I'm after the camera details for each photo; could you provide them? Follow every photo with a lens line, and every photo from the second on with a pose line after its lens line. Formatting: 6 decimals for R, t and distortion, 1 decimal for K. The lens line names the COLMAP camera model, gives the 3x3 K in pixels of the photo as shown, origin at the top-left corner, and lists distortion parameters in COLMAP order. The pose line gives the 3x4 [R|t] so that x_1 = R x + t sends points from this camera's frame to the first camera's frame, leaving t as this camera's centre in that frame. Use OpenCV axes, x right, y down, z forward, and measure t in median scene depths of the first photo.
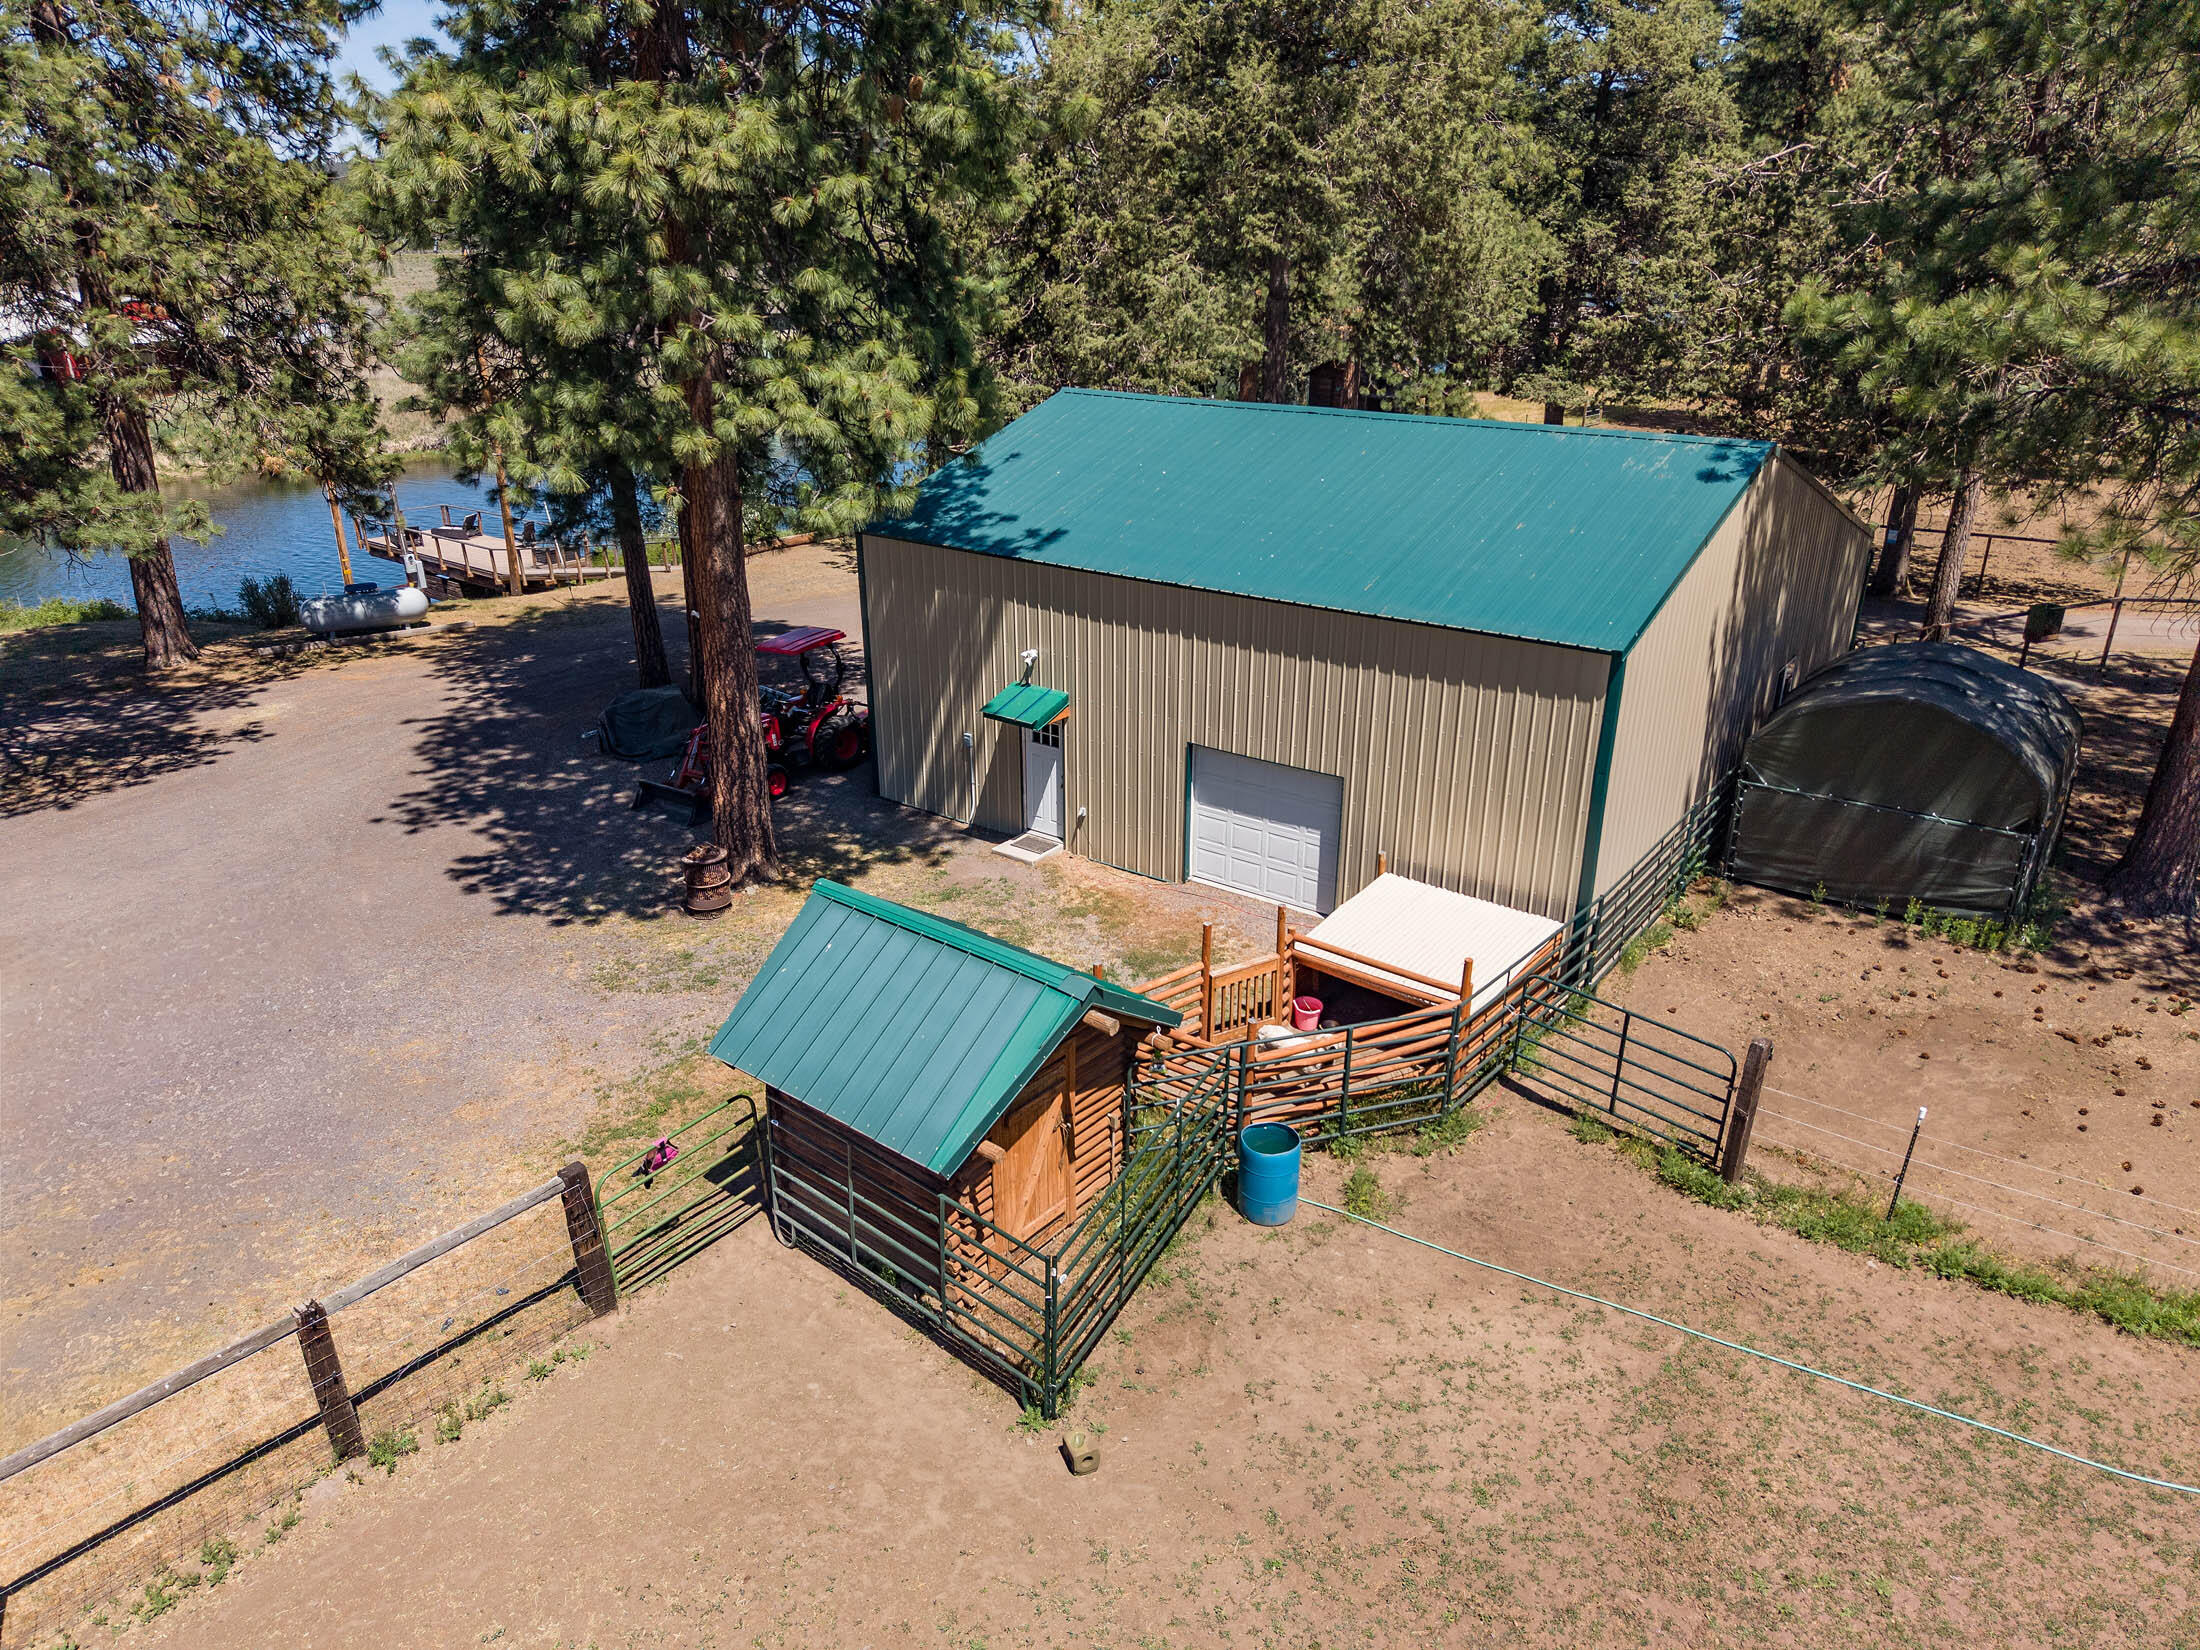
lens RADIAL K [[1531.6, 0, 1100.0], [0, 1531.6, 825.0], [0, 0, 1]] dist [0.072254, -0.089482]
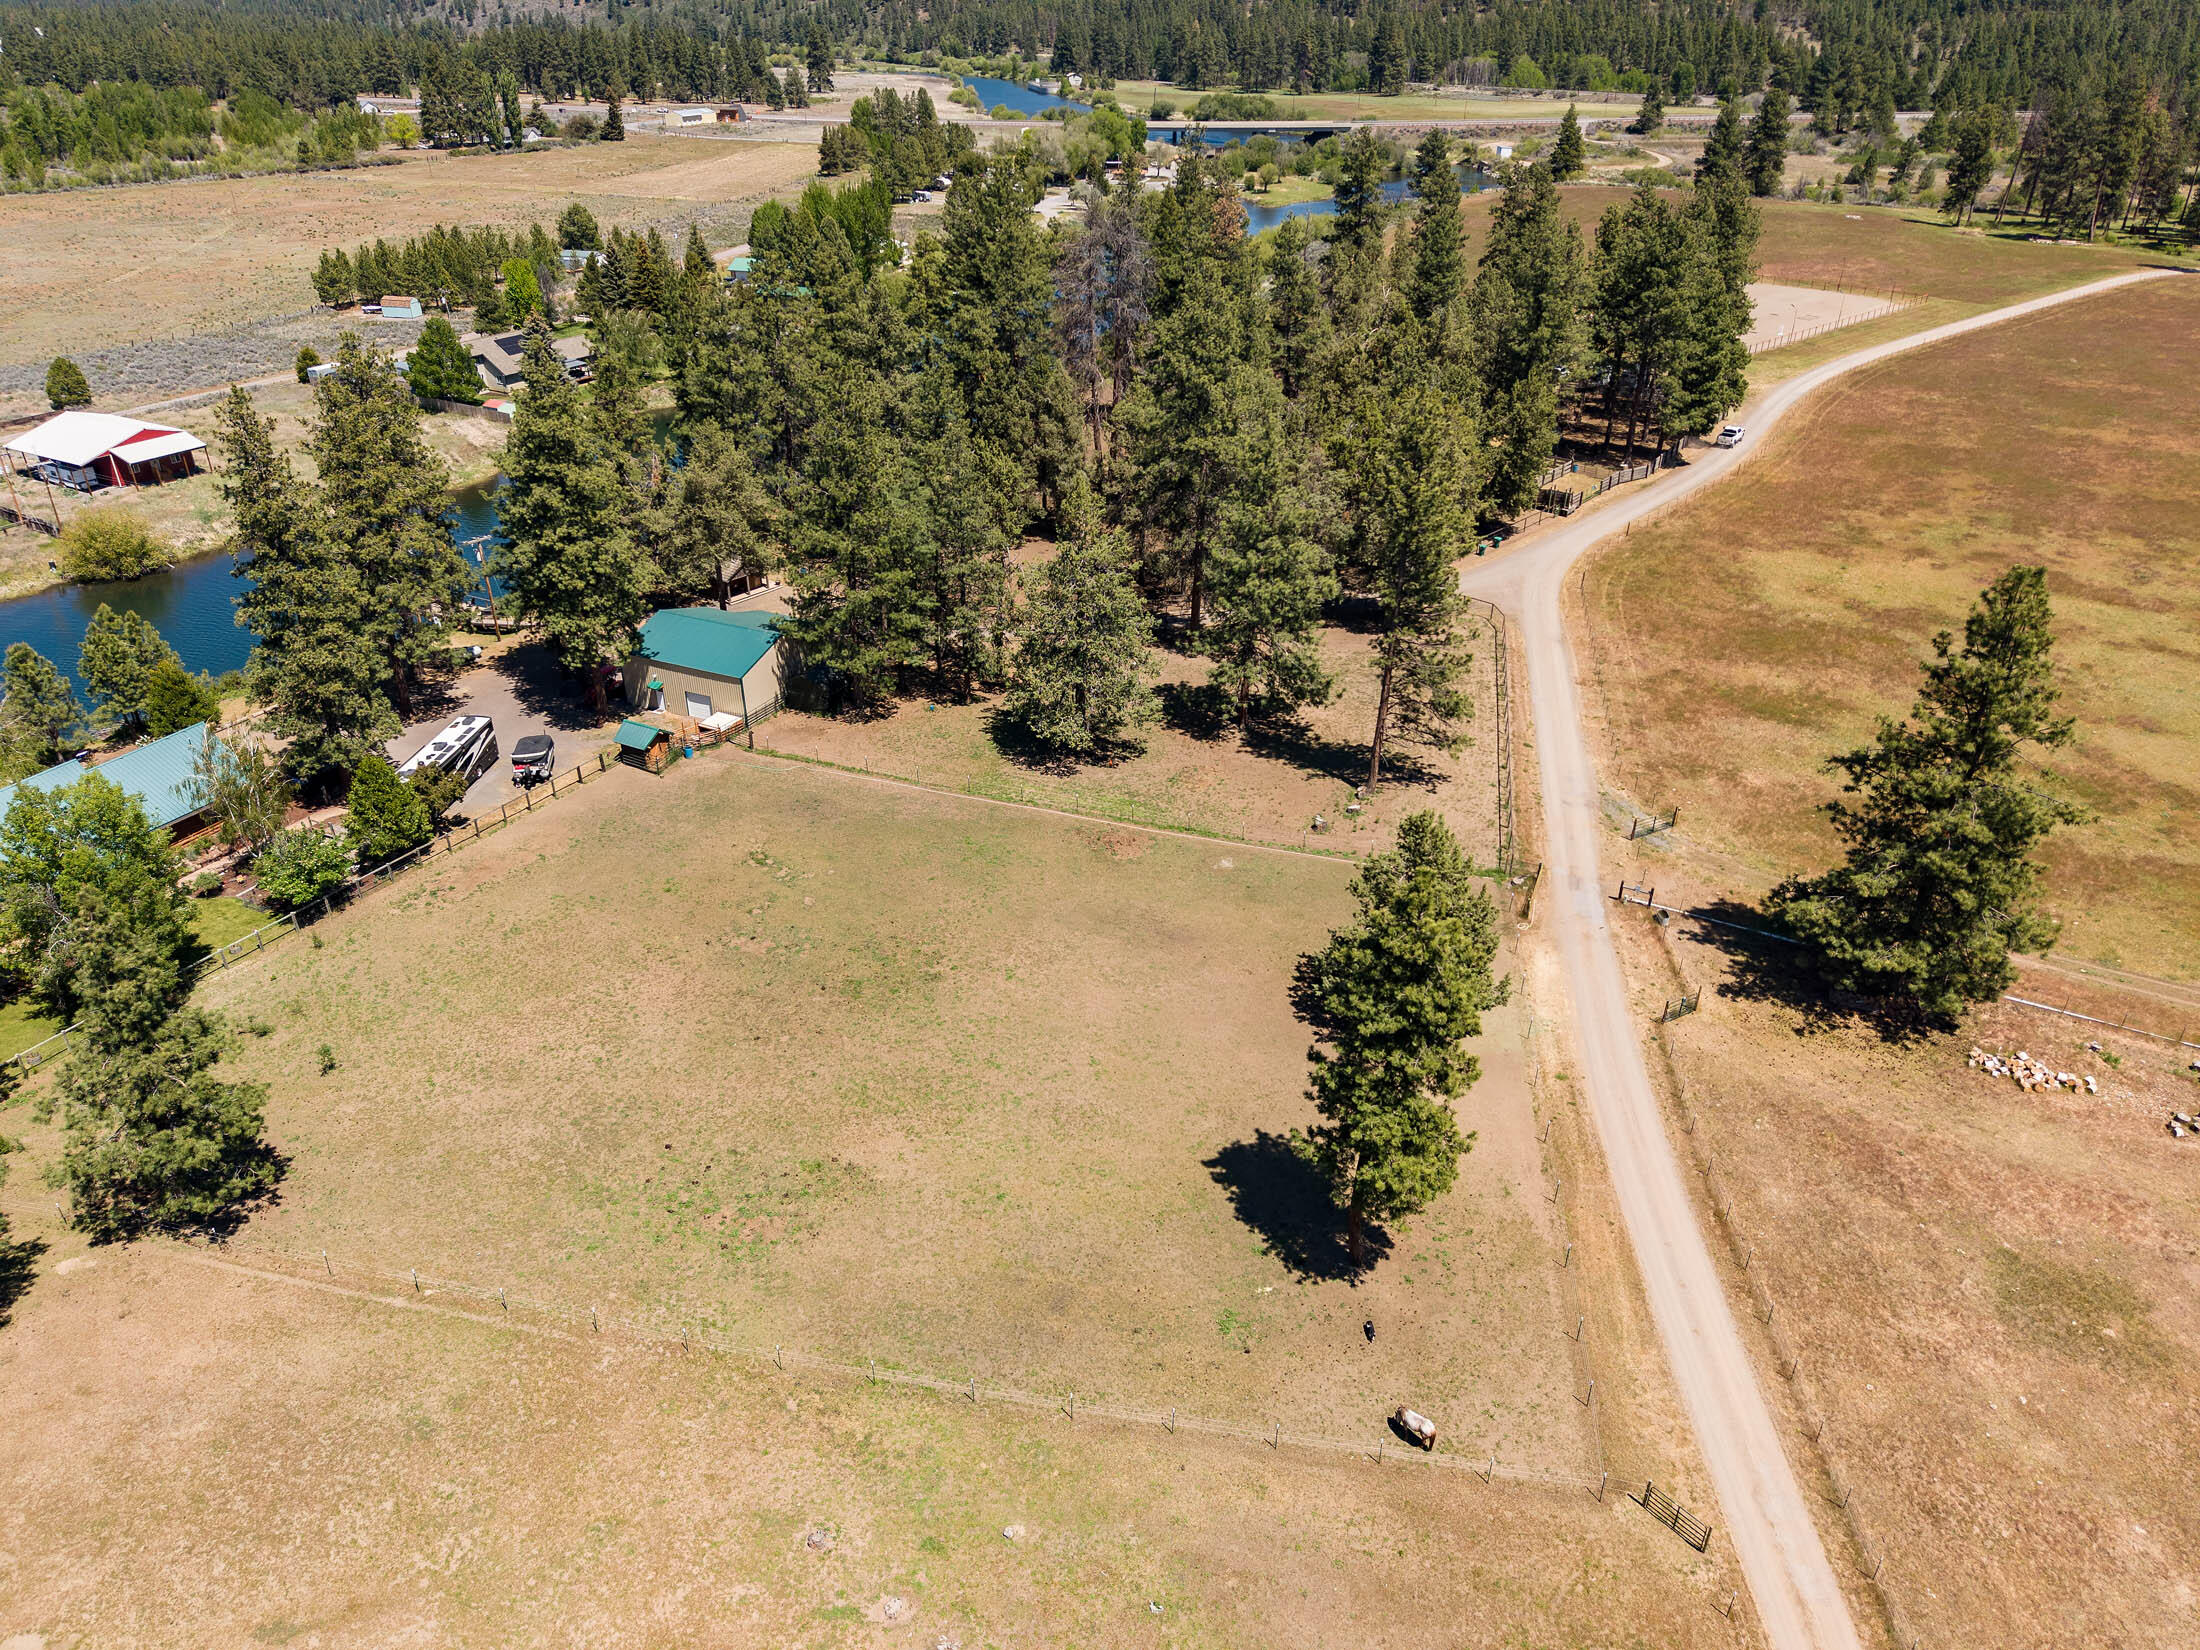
lens RADIAL K [[1531.6, 0, 1100.0], [0, 1531.6, 825.0], [0, 0, 1]] dist [0.072254, -0.089482]
pose [[0.982750, -0.093221, 0.159728, 0.660601], [0.073549, 0.989435, 0.124939, -0.174973], [-0.169688, -0.111036, 0.979223, -5.289579]]
